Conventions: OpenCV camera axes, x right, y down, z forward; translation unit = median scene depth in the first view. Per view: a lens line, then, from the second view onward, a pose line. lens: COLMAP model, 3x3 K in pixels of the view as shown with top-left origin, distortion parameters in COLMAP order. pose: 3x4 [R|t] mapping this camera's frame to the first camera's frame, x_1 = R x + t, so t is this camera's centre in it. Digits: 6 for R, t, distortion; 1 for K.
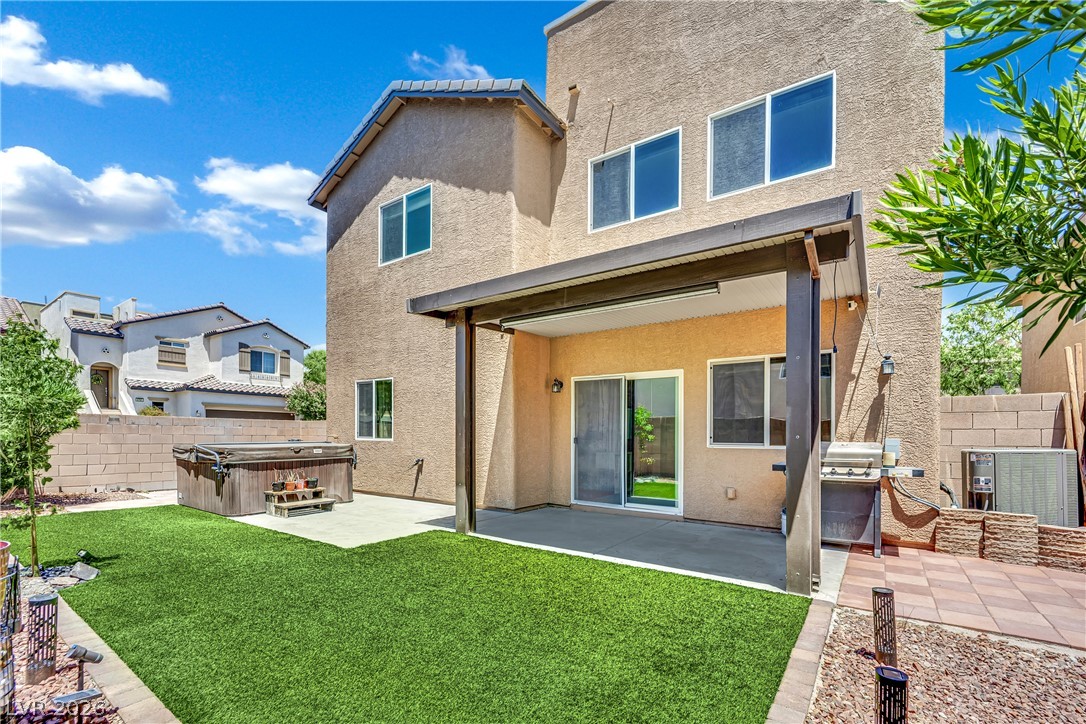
lens RADIAL K [[465.0, 0, 552.2], [0, 465.0, 430.9], [0, 0, 1]] dist [-0.001441, 0.000090]
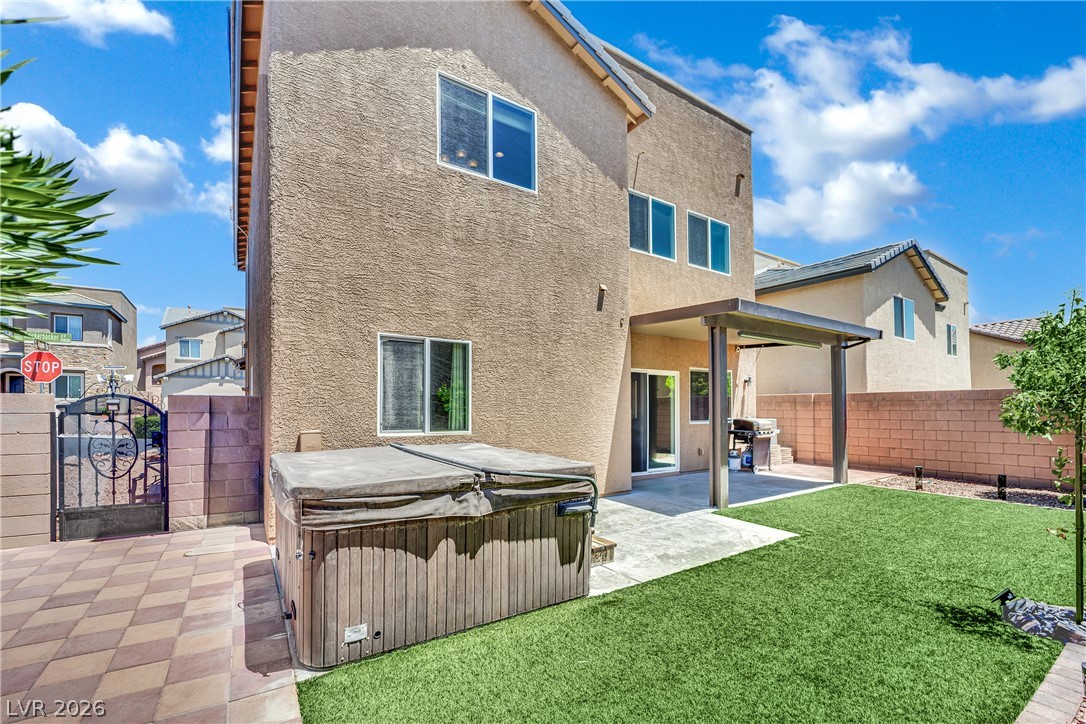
lens RADIAL K [[445.6, 0, 543.2], [0, 445.6, 399.5], [0, 0, 1]] dist [-0.000514, -0.000100]
pose [[0.391218, 0.005758, 0.920280, -1.115053], [-0.005550, 0.999977, -0.003898, -0.033881], [-0.920281, -0.003583, 0.391241, 0.790188]]
